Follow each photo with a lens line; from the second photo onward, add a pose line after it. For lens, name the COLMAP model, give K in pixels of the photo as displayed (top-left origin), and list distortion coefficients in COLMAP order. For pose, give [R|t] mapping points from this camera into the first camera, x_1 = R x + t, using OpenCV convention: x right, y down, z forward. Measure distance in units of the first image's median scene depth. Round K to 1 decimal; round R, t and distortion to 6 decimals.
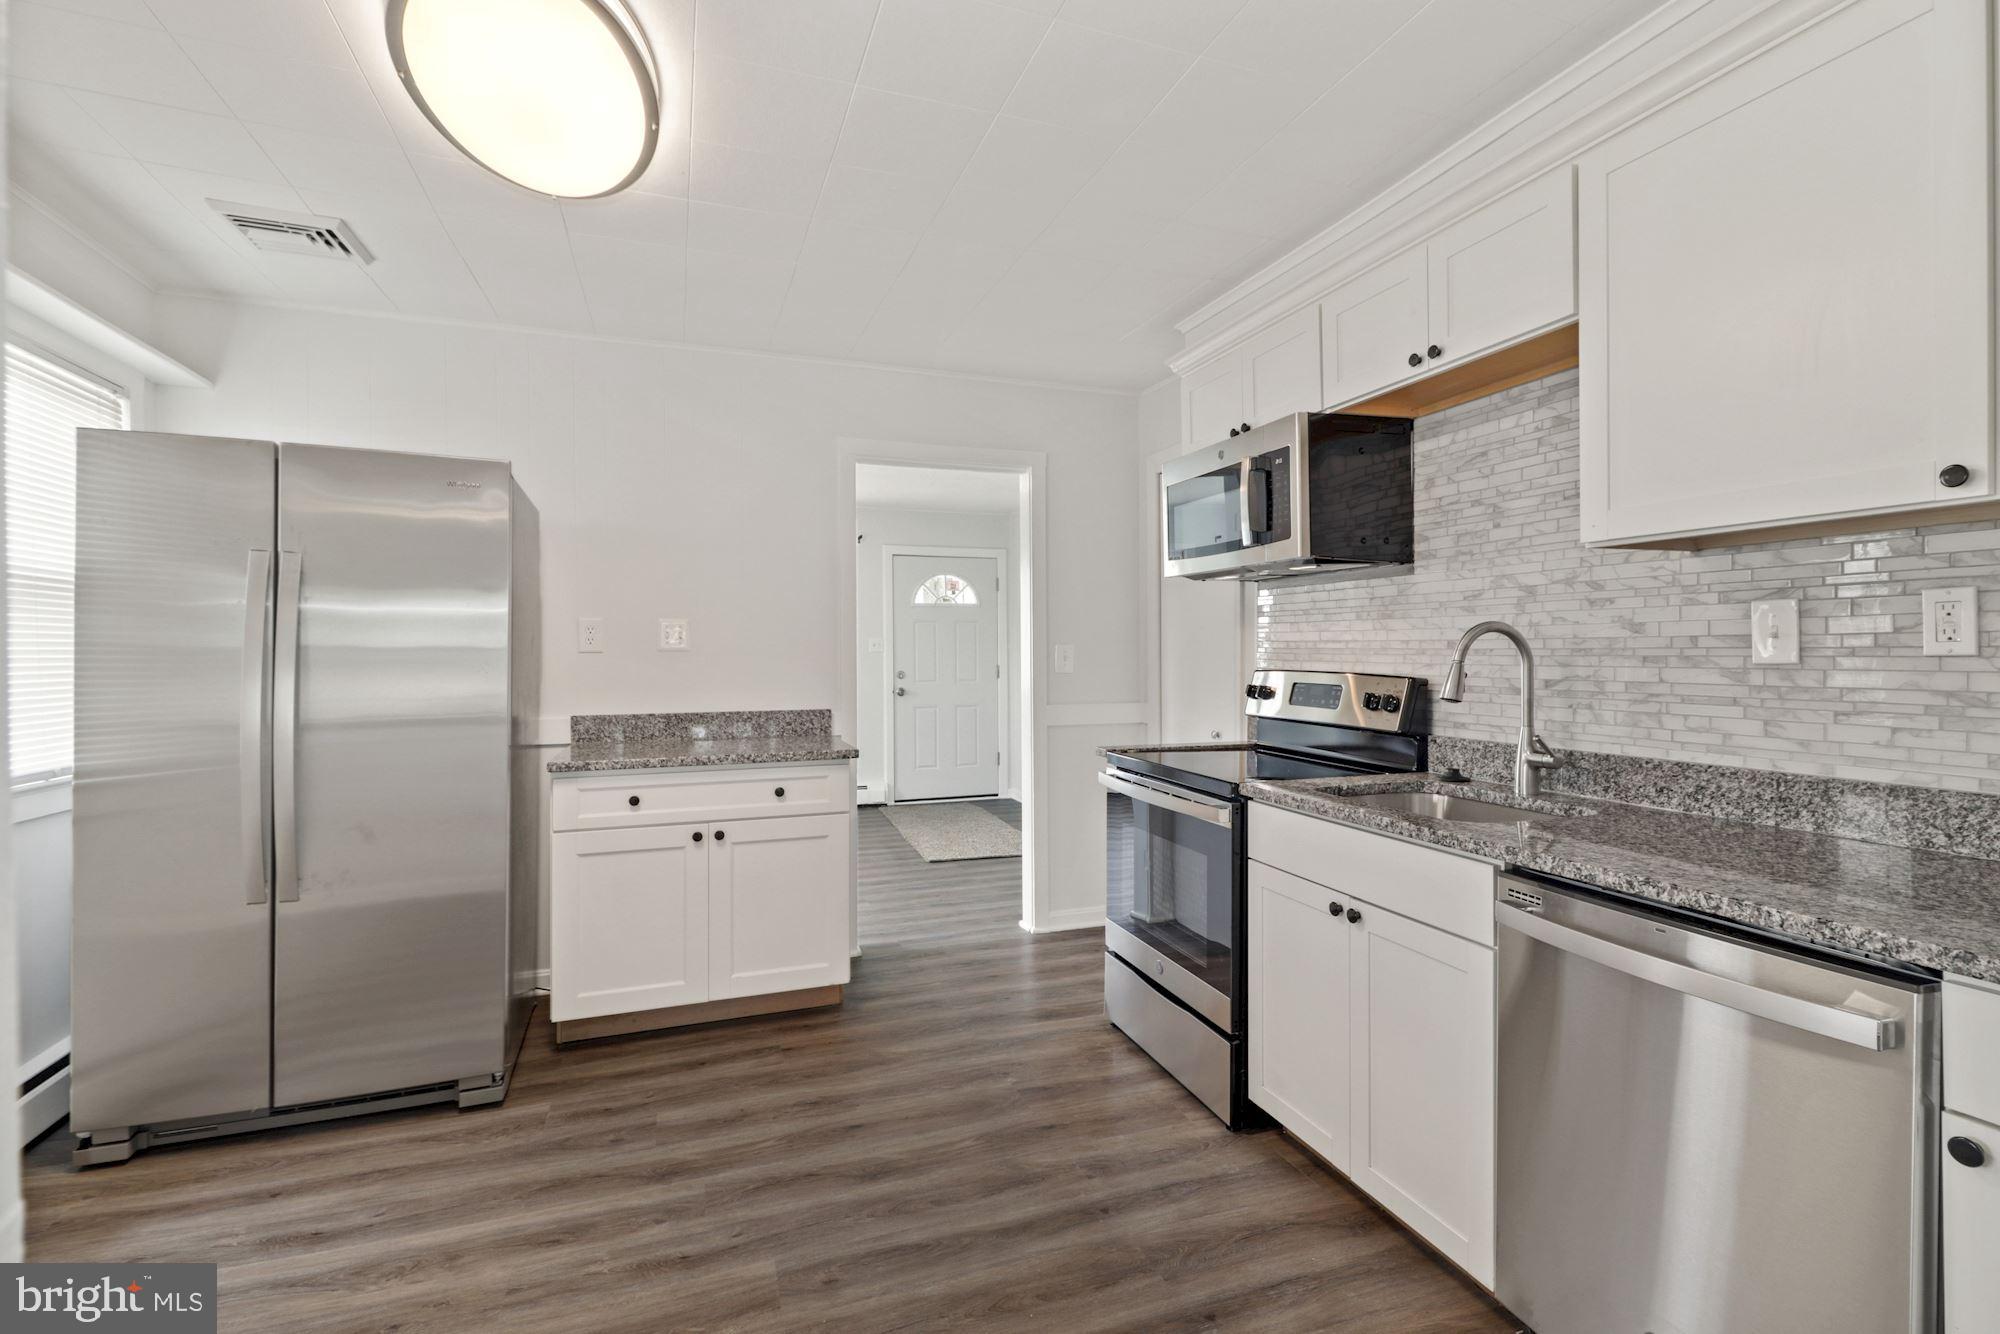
lens RADIAL K [[885.6, 0, 994.4], [0, 885.6, 658.6], [0, 0, 1]] dist [0.018167, -0.005652]
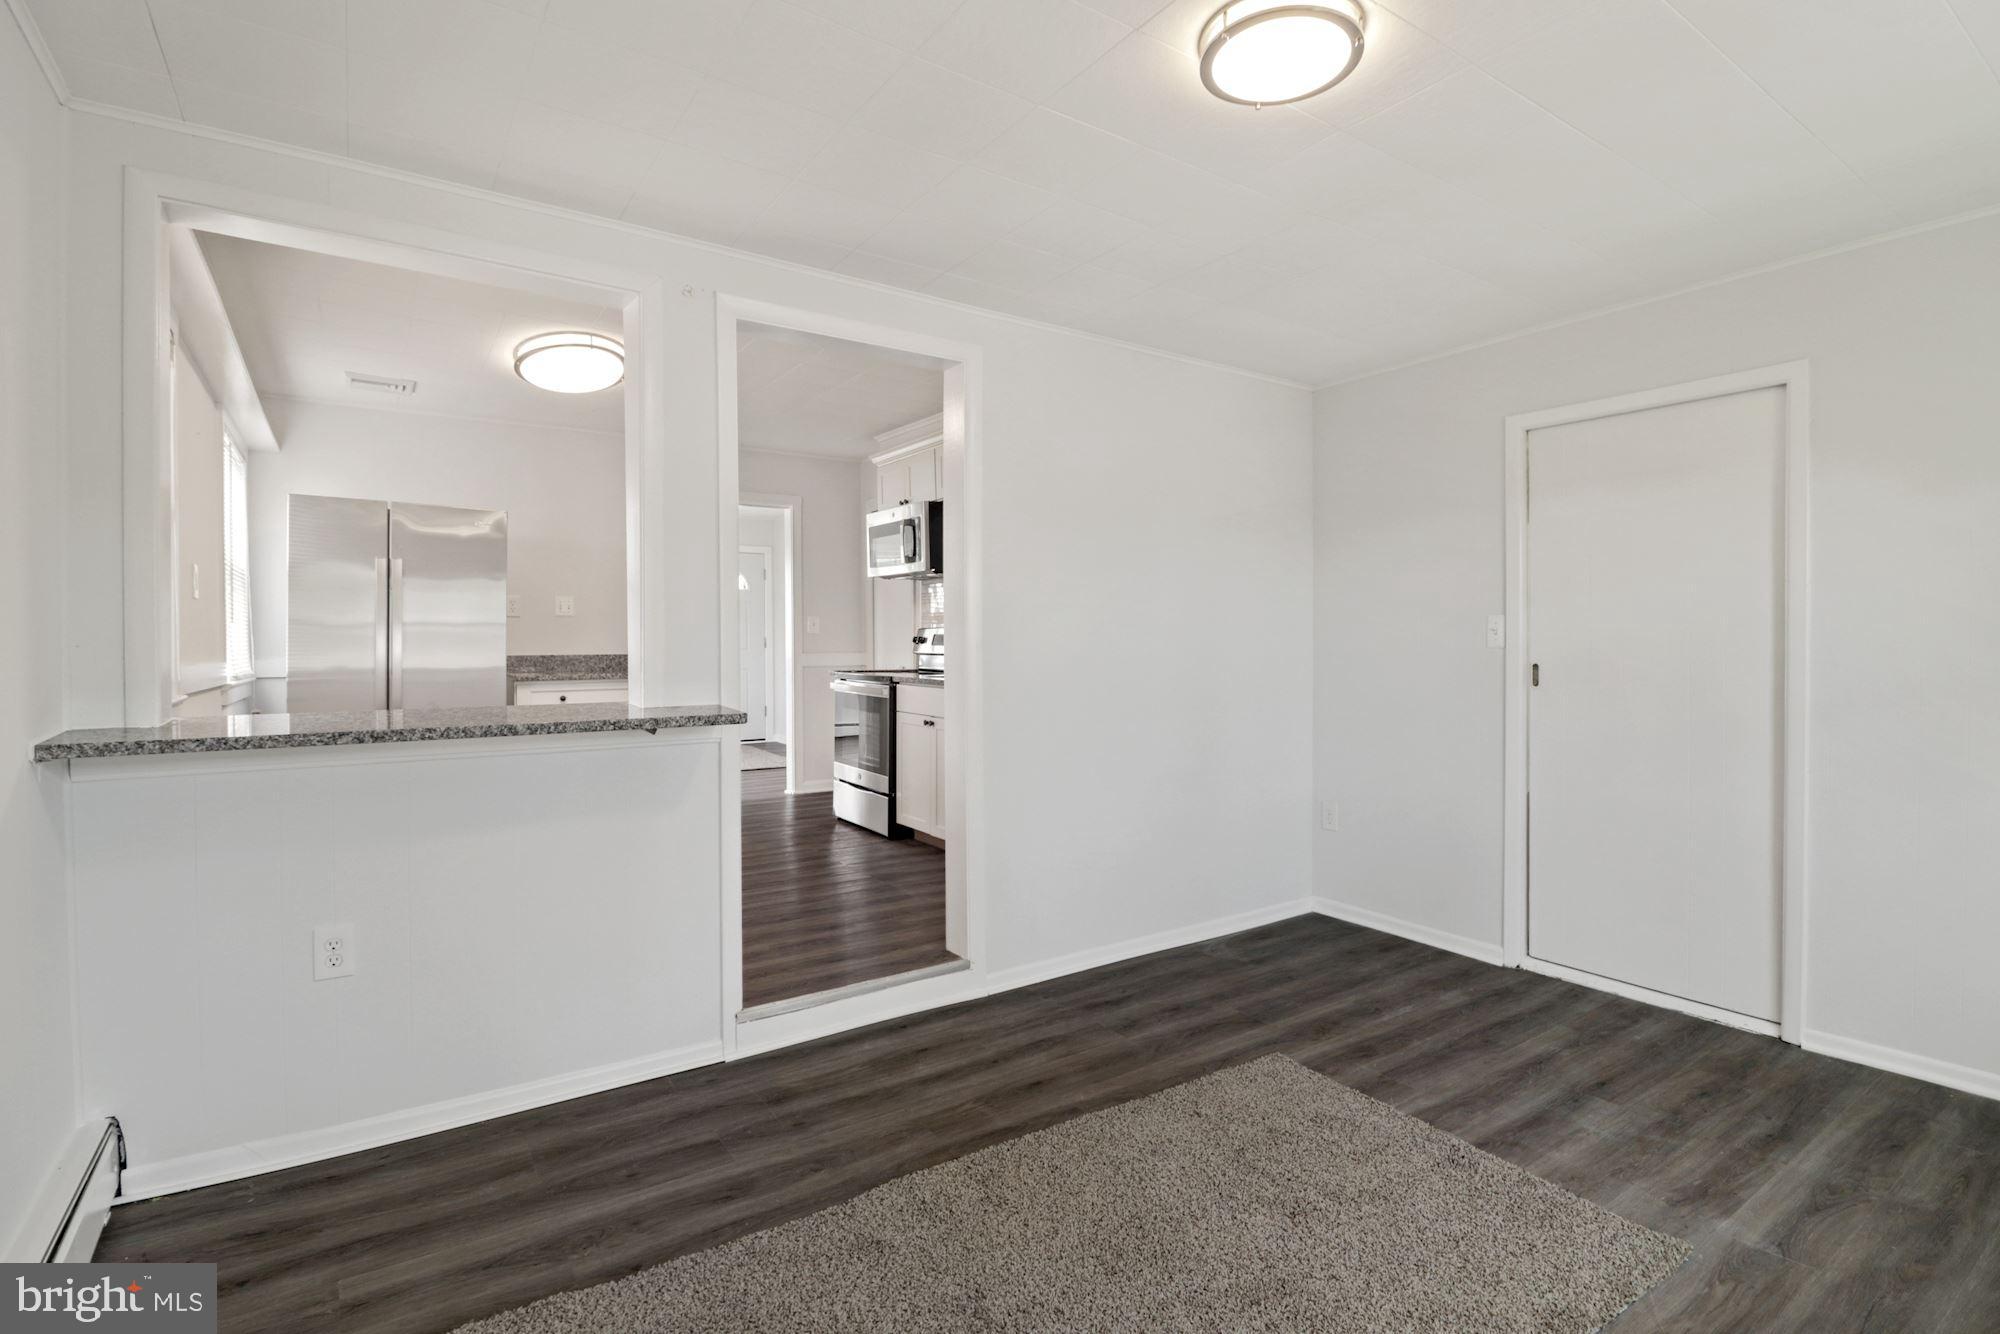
lens RADIAL K [[926.2, 0, 994.2], [0, 926.2, 650.6], [0, 0, 1]] dist [-0.024300, 0.000961]
pose [[0.966953, -0.000050, 0.254954, -0.053889], [-0.000562, 0.999997, 0.002327, 0.071301], [-0.254954, -0.002393, 0.966950, -1.177530]]
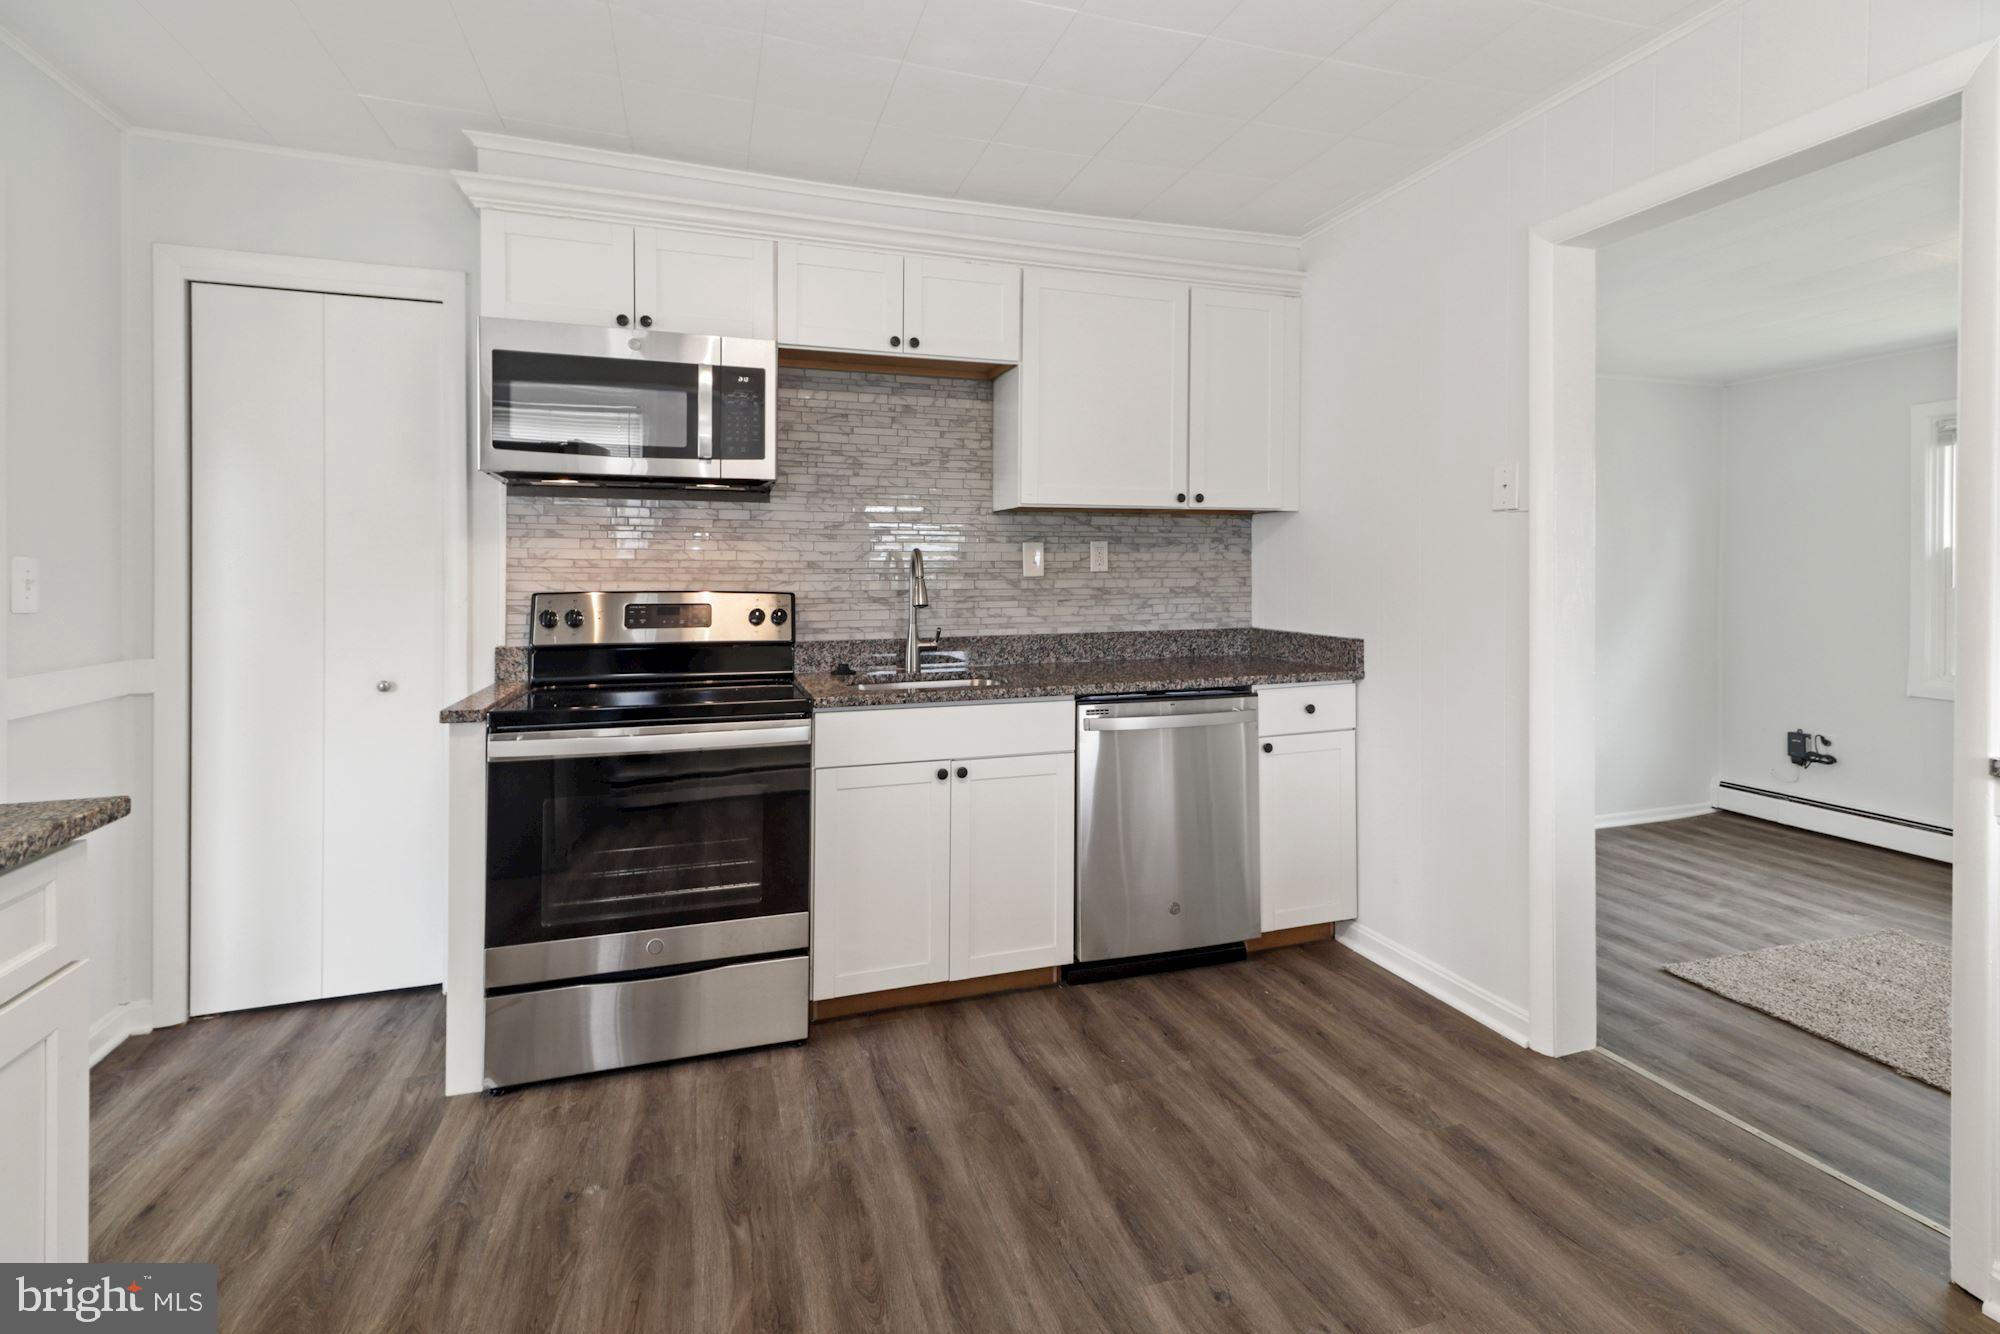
lens RADIAL K [[935.6, 0, 997.2], [0, 935.6, 577.3], [0, 0, 1]] dist [0.015595, -0.008405]
pose [[0.031549, -0.004210, 0.999493, -0.768799], [0.011191, 0.999930, 0.003858, -0.000665], [-0.999440, 0.011064, 0.031594, 0.722741]]
